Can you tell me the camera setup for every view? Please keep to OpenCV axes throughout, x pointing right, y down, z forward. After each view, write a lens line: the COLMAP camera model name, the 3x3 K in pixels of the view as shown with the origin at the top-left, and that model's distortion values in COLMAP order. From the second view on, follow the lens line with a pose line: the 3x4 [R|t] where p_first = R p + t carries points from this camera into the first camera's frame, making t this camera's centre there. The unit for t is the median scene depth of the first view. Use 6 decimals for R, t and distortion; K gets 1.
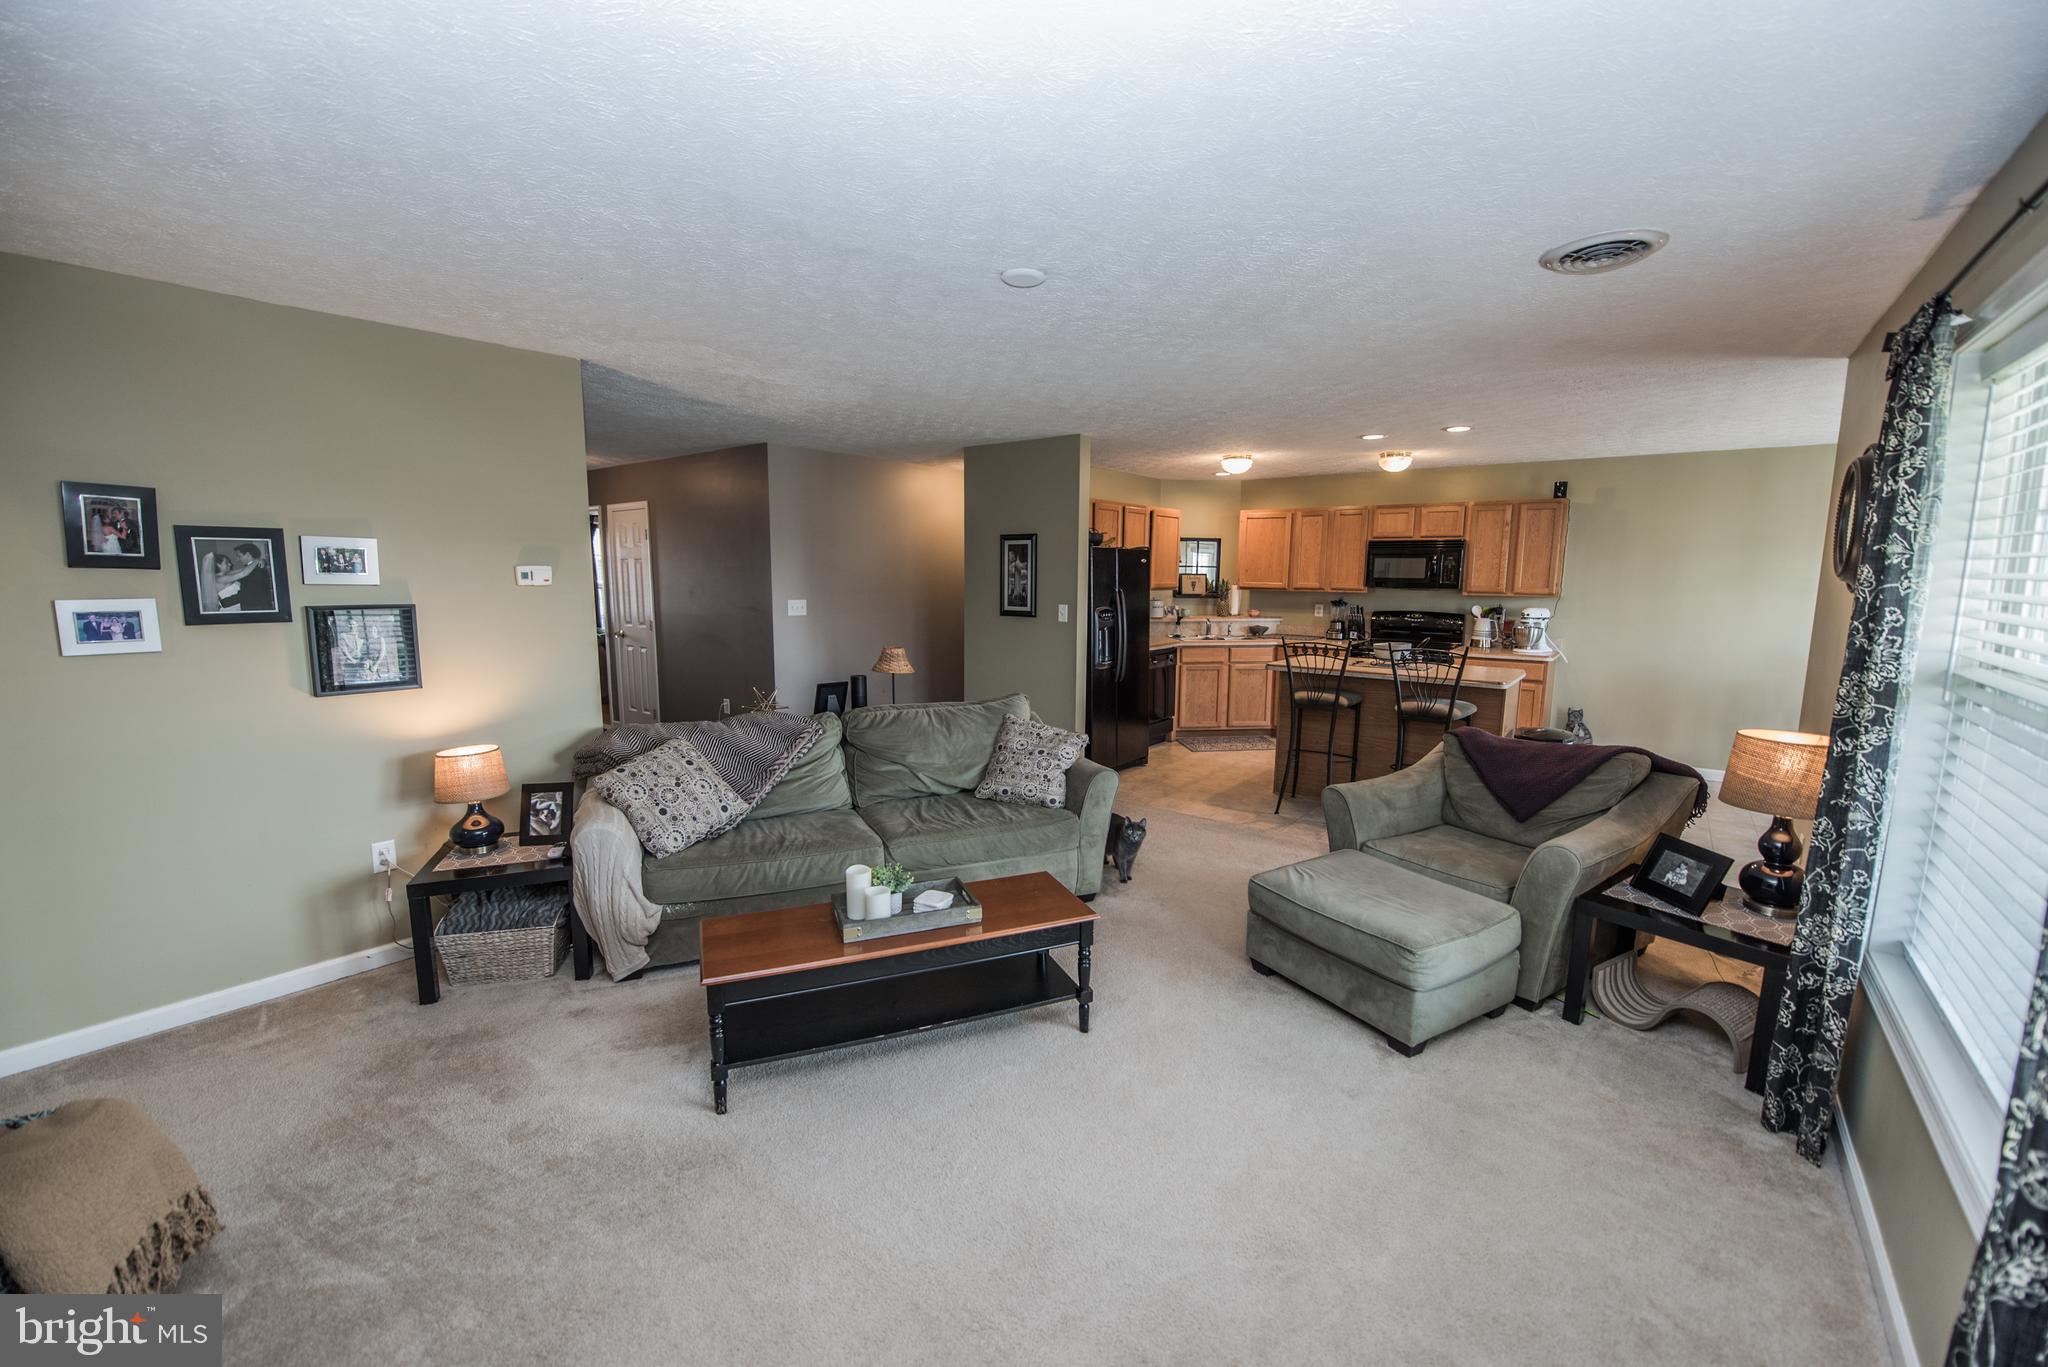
lens RADIAL K [[814.1, 0, 1021.8], [0, 814.1, 688.4], [0, 0, 1]] dist [-0.015136, -0.002643]
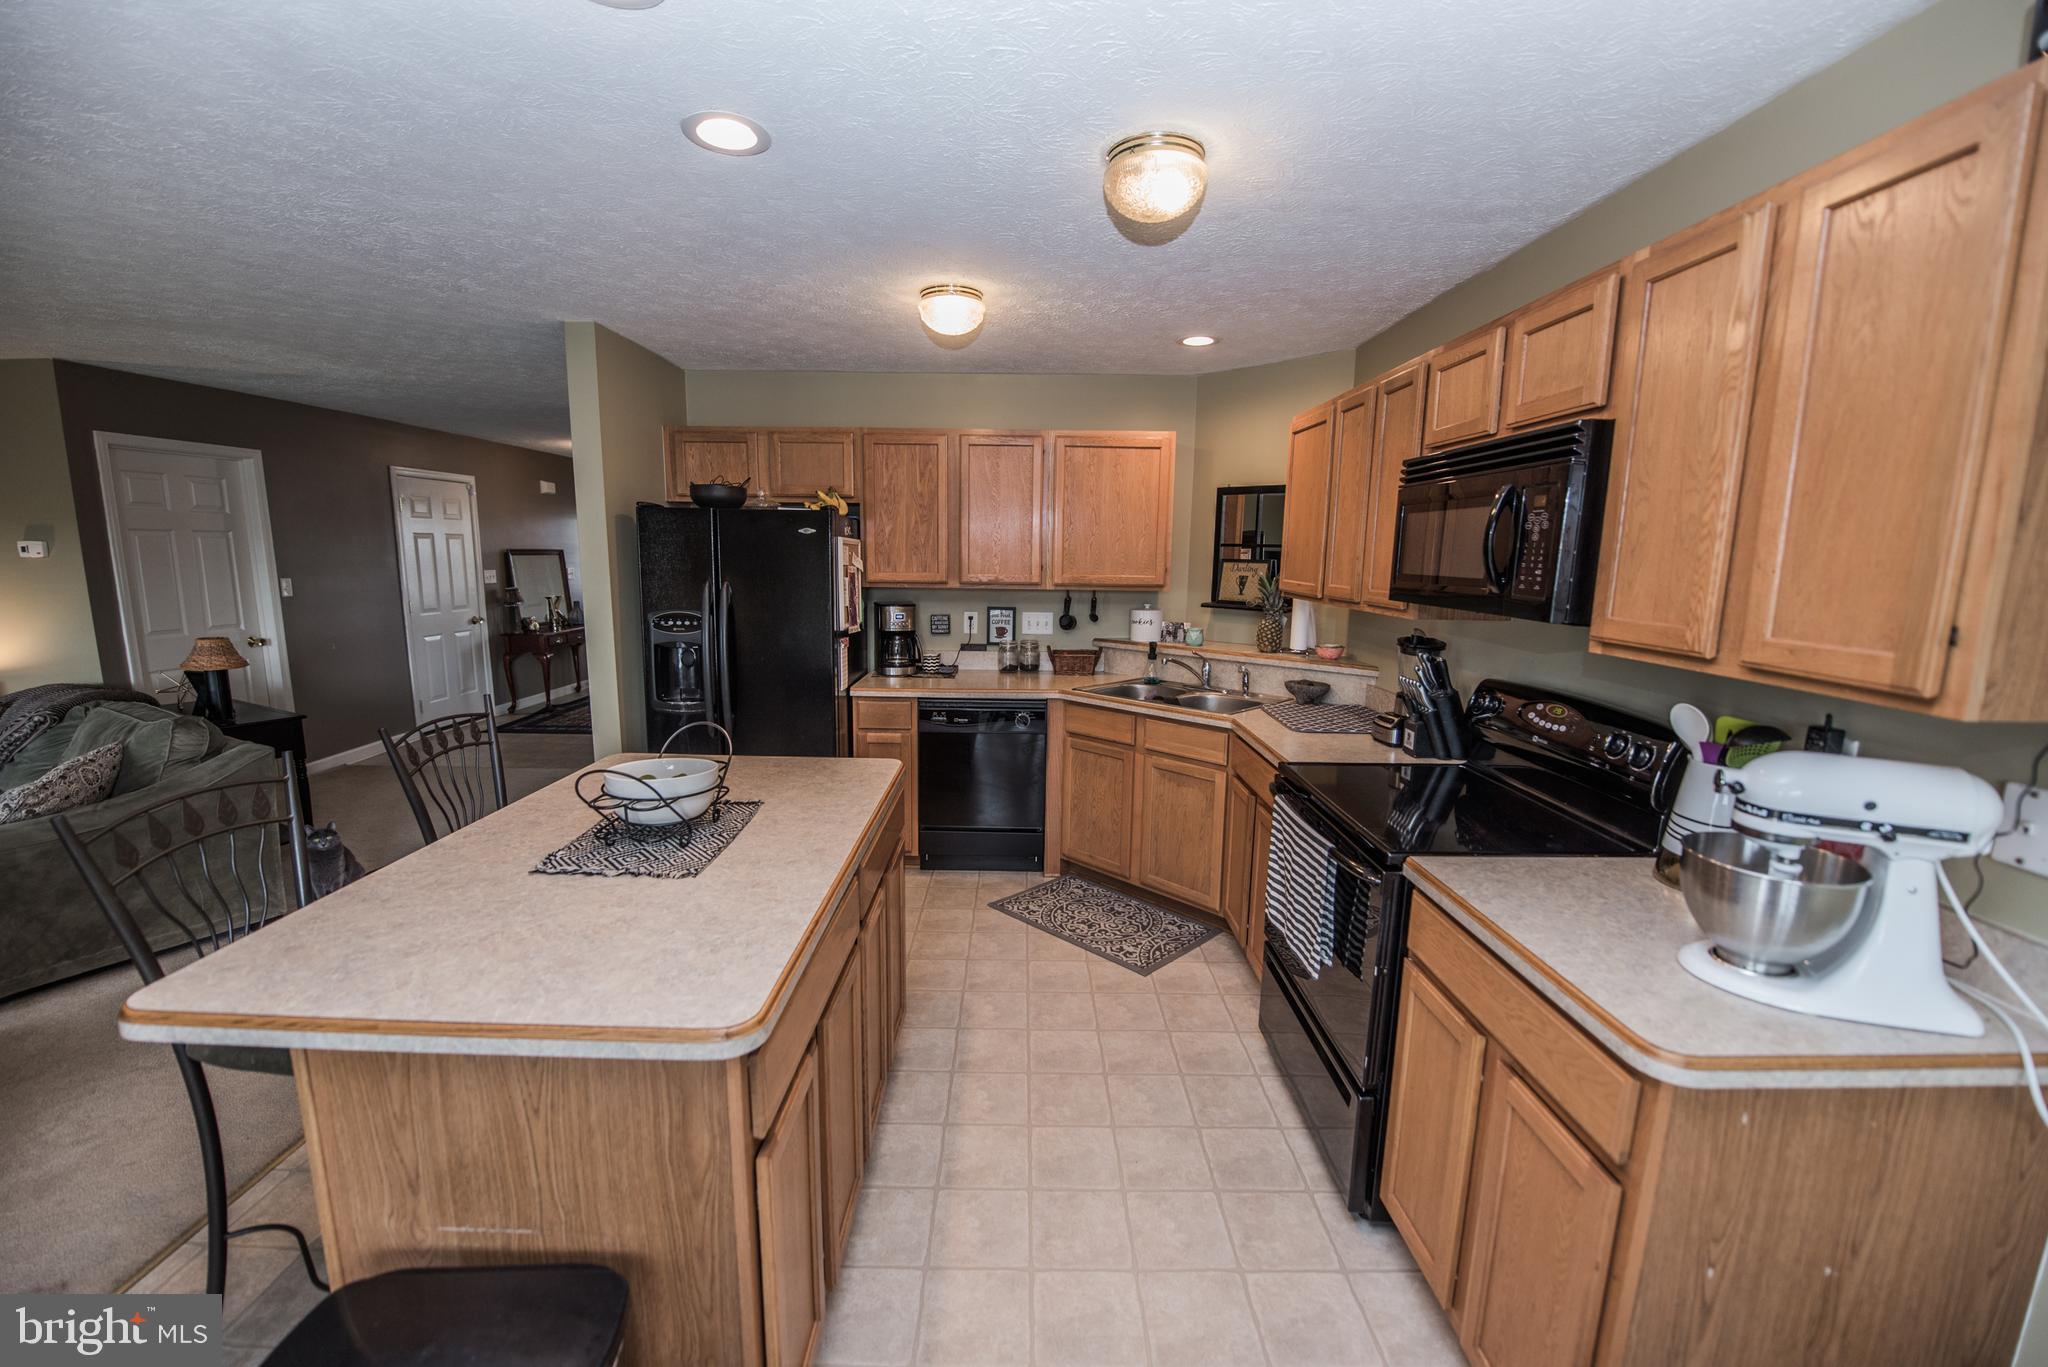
lens RADIAL K [[814.1, 0, 1020.3], [0, 814.1, 681.4], [0, 0, 1]] dist [-0.015136, -0.002643]
pose [[0.617468, 0.127707, -0.776159, 0.669570], [-0.122610, 0.990298, 0.065400, -0.109416], [0.776981, 0.054783, 0.627136, 0.767082]]
